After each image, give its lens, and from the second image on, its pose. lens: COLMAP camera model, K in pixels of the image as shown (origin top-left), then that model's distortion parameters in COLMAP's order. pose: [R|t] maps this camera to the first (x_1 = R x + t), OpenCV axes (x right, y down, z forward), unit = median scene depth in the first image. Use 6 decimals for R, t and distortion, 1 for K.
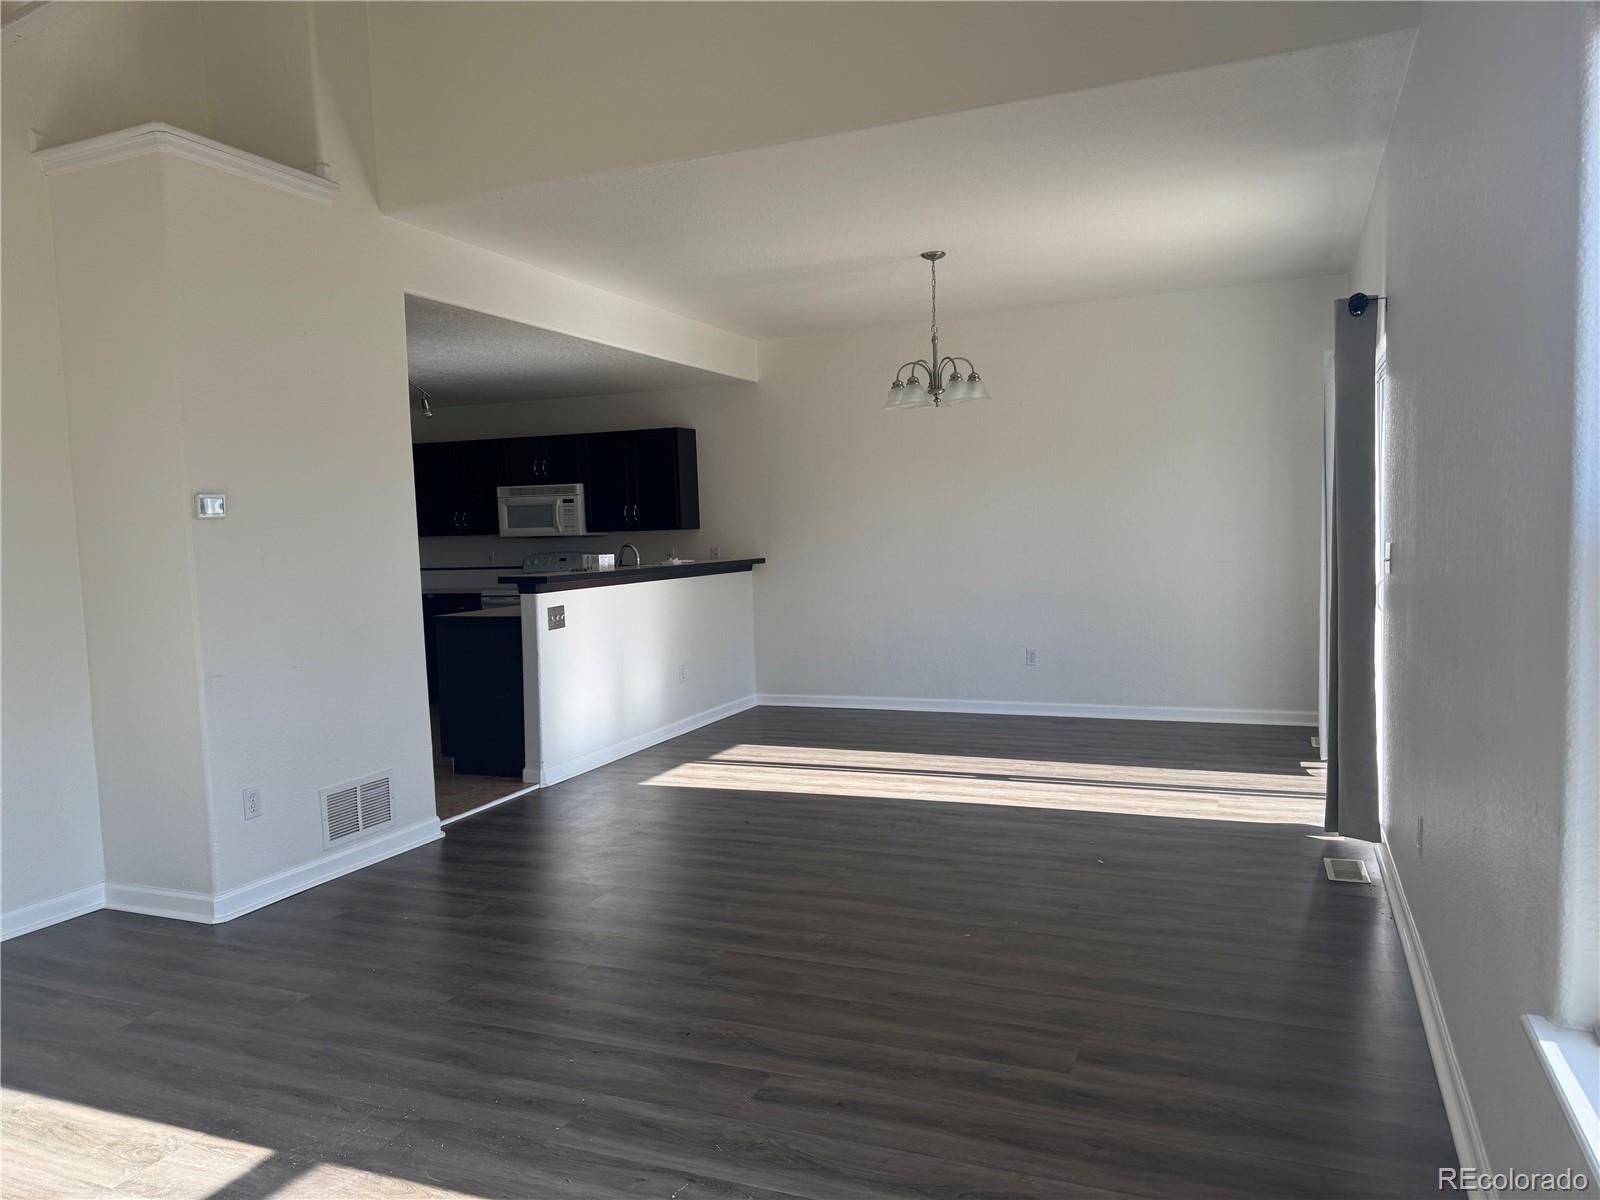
lens RADIAL K [[1116.8, 0, 800.0], [0, 1116.8, 600.0], [0, 0, 1]] dist [0.052699, -0.050857]
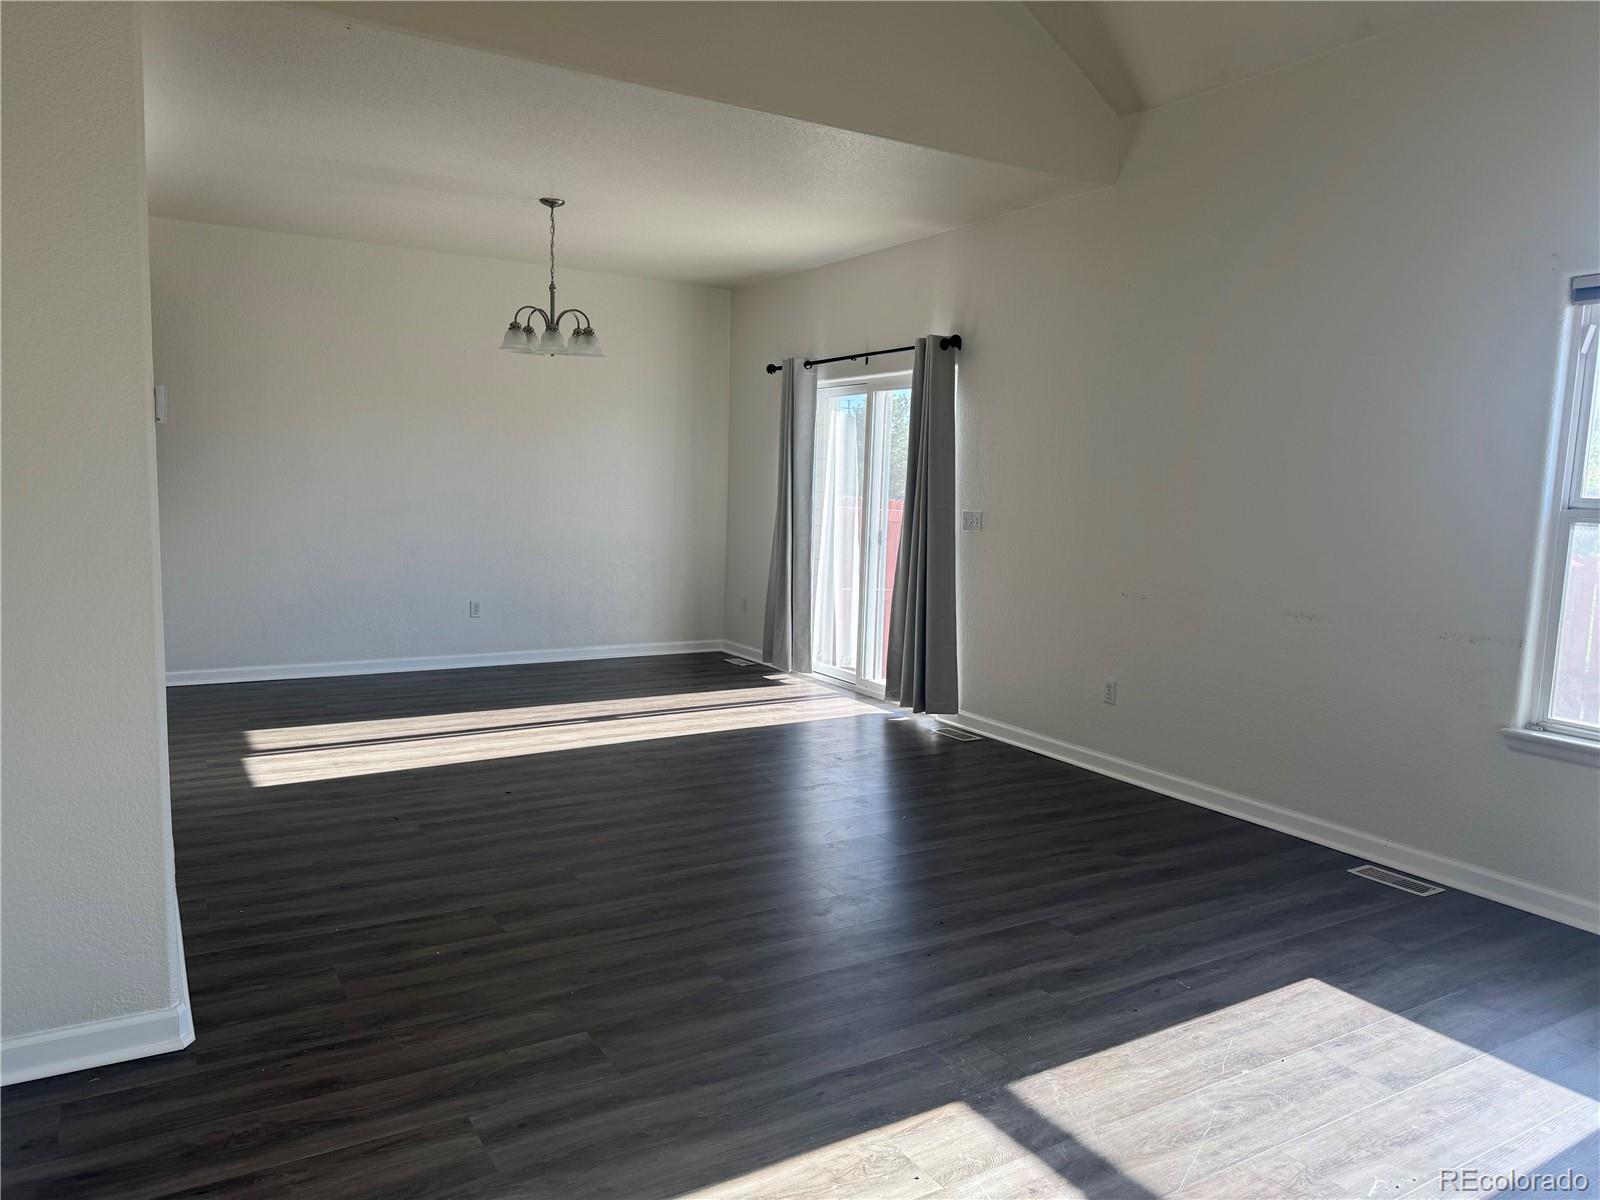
lens RADIAL K [[1116.8, 0, 800.0], [0, 1116.8, 600.0], [0, 0, 1]] dist [0.052699, -0.050857]
pose [[0.599896, -0.044911, 0.798816, -0.890785], [0.012275, 0.998822, 0.046938, -0.000779], [-0.799984, -0.018352, 0.599741, 0.355114]]
